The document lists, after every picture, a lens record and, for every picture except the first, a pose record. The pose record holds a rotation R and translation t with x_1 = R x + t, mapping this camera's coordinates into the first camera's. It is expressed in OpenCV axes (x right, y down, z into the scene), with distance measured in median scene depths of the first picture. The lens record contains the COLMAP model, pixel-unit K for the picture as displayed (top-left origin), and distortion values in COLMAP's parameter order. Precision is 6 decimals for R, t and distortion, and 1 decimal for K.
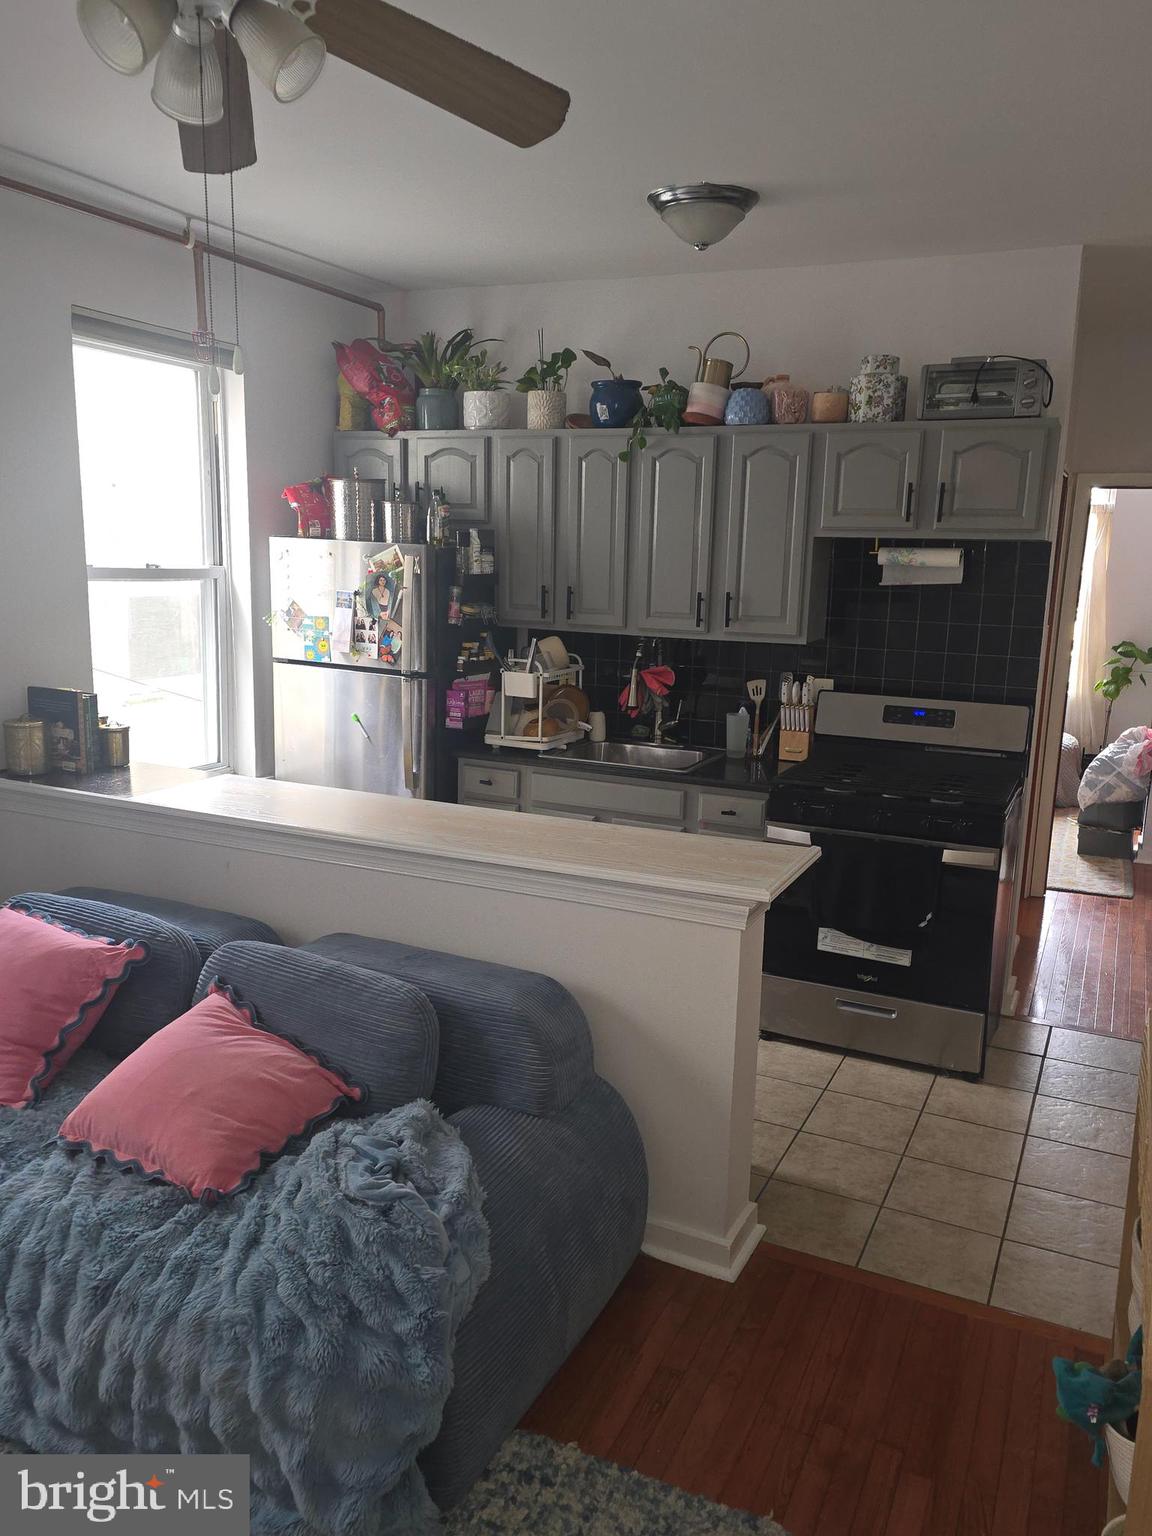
lens RADIAL K [[1157.5, 0, 583.9], [0, 1157.5, 771.9], [0, 0, 1]] dist [0.067823, -0.025865]
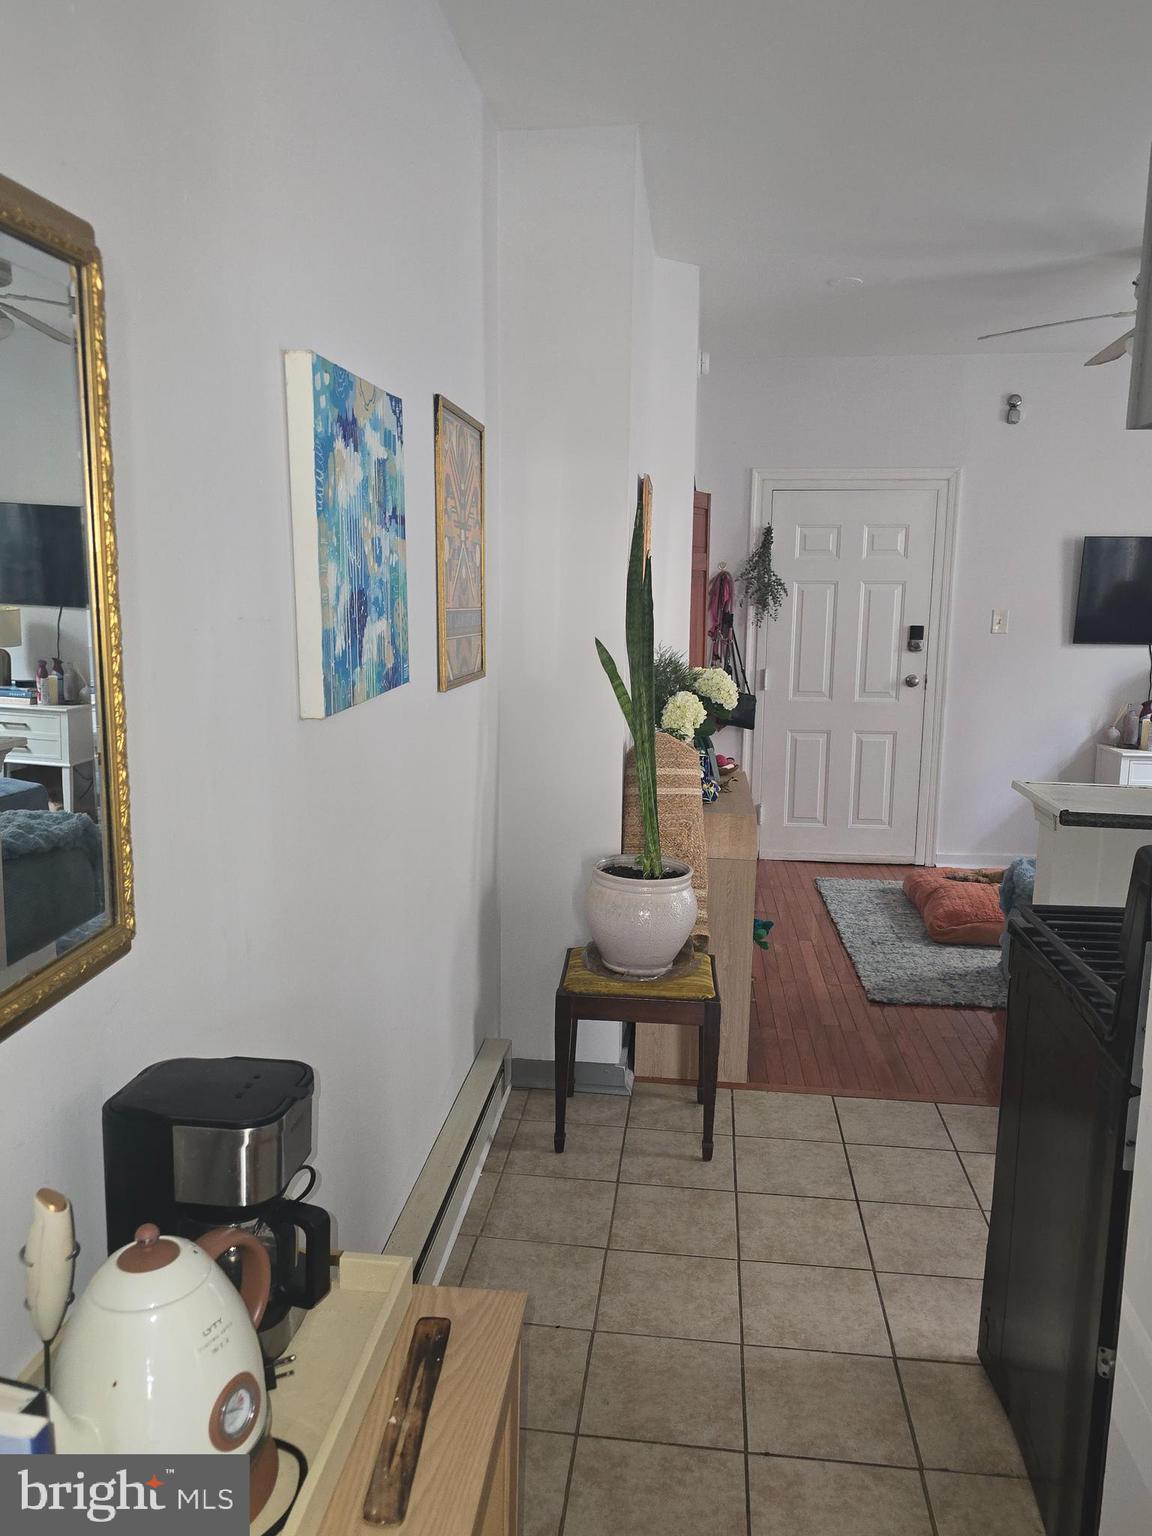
lens RADIAL K [[1157.5, 0, 575.7], [0, 1157.5, 774.2], [0, 0, 1]] dist [0.067823, -0.025865]
pose [[-0.941342, 0.021521, -0.336768, 0.691811], [-0.095874, 0.939784, 0.328046, -0.190579], [0.323549, 0.341091, -0.882595, 1.279016]]
